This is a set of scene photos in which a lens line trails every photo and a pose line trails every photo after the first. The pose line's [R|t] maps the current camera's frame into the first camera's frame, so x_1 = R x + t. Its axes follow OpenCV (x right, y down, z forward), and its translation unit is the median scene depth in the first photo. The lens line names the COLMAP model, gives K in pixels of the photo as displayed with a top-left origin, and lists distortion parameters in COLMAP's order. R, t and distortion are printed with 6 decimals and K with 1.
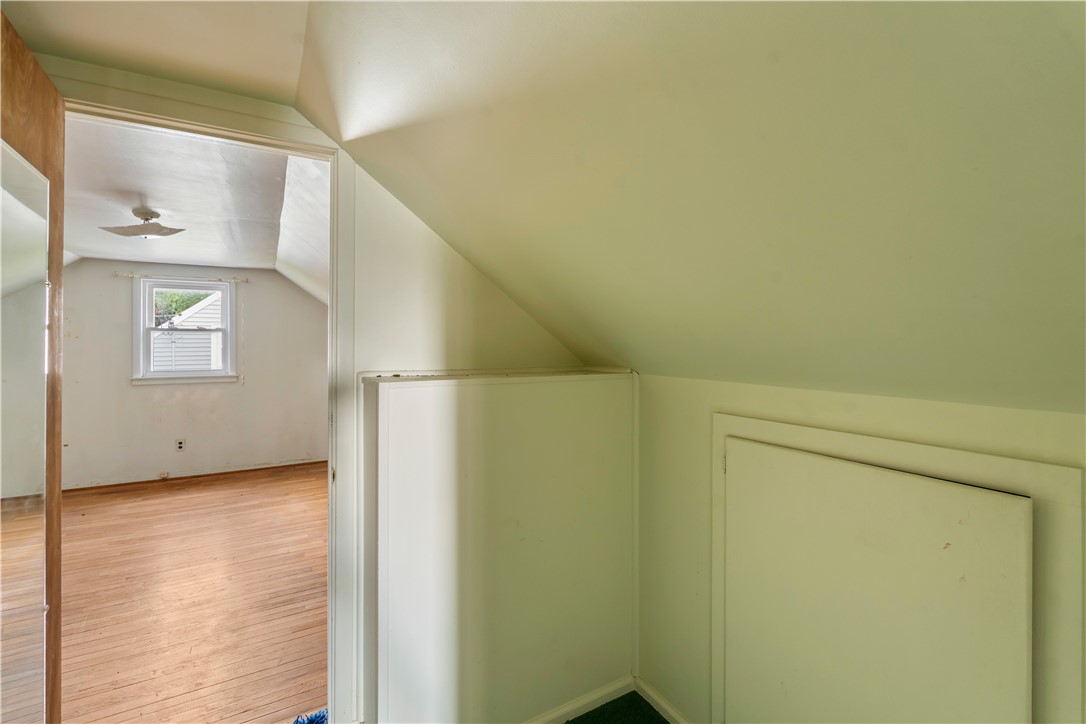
lens RADIAL K [[483.5, 0, 547.8], [0, 483.5, 338.8], [0, 0, 1]] dist [-0.001275, 0.000938]
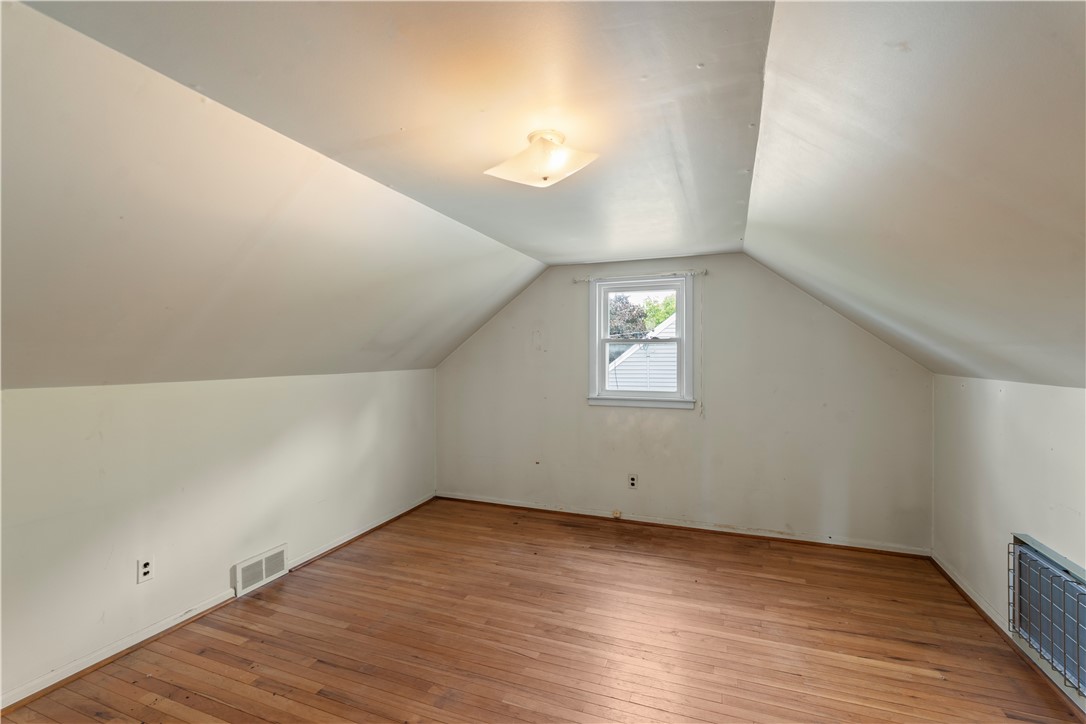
lens RADIAL K [[483.5, 0, 543.2], [0, 483.5, 358.7], [0, 0, 1]] dist [-0.001275, 0.000938]
pose [[0.627600, 0.006358, -0.778510, -0.218554], [-0.000400, 0.999969, 0.007845, 0.004965], [0.778536, -0.004612, 0.627583, 0.368183]]
